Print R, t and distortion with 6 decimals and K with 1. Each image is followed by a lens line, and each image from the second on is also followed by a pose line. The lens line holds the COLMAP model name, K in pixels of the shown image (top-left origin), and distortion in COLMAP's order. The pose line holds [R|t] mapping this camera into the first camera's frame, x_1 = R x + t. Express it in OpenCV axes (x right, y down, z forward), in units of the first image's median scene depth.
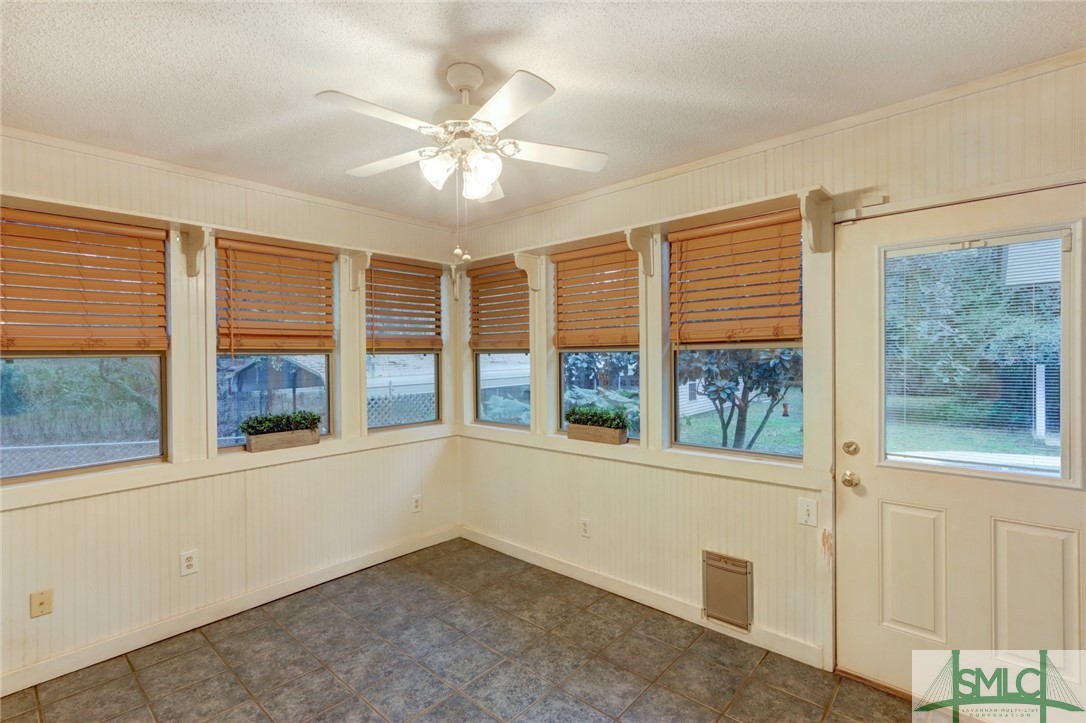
lens RADIAL K [[506.8, 0, 525.7], [0, 506.8, 362.8], [0, 0, 1]] dist [0.008842, -0.001257]
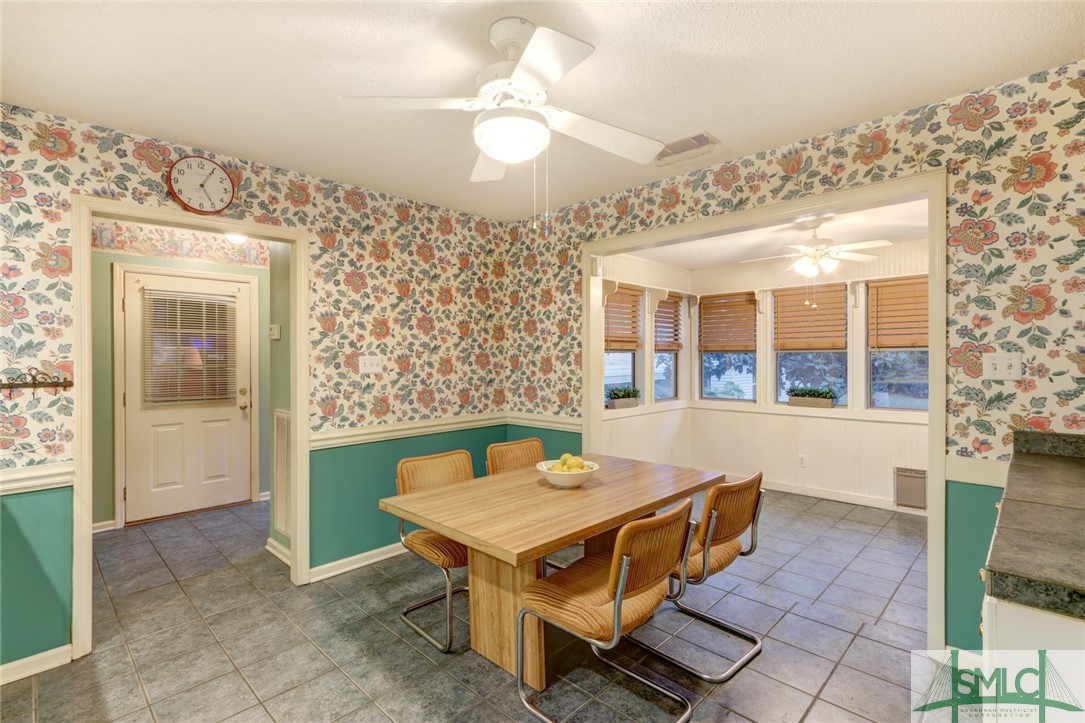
lens RADIAL K [[506.3, 0, 540.5], [0, 506.3, 357.7], [0, 0, 1]] dist [0.008842, -0.001257]
pose [[0.998963, 0.008295, -0.044774, -0.693070], [-0.008953, 0.999855, -0.014519, 0.029438], [0.044647, 0.014905, 0.998892, -0.700792]]
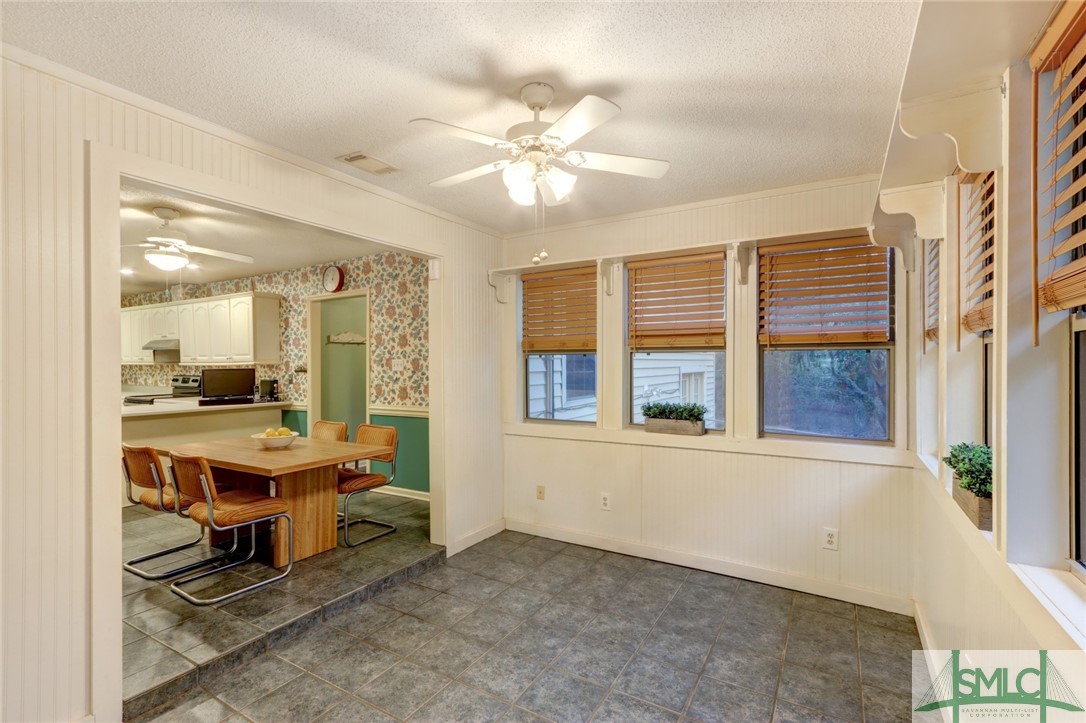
lens RADIAL K [[506.8, 0, 535.0], [0, 506.8, 362.9], [0, 0, 1]] dist [0.008842, -0.001257]
pose [[0.184999, 0.010528, -0.982682, 0.591417], [-0.014978, 0.999857, 0.007892, 0.004843], [0.982625, 0.013259, 0.185130, 0.491062]]
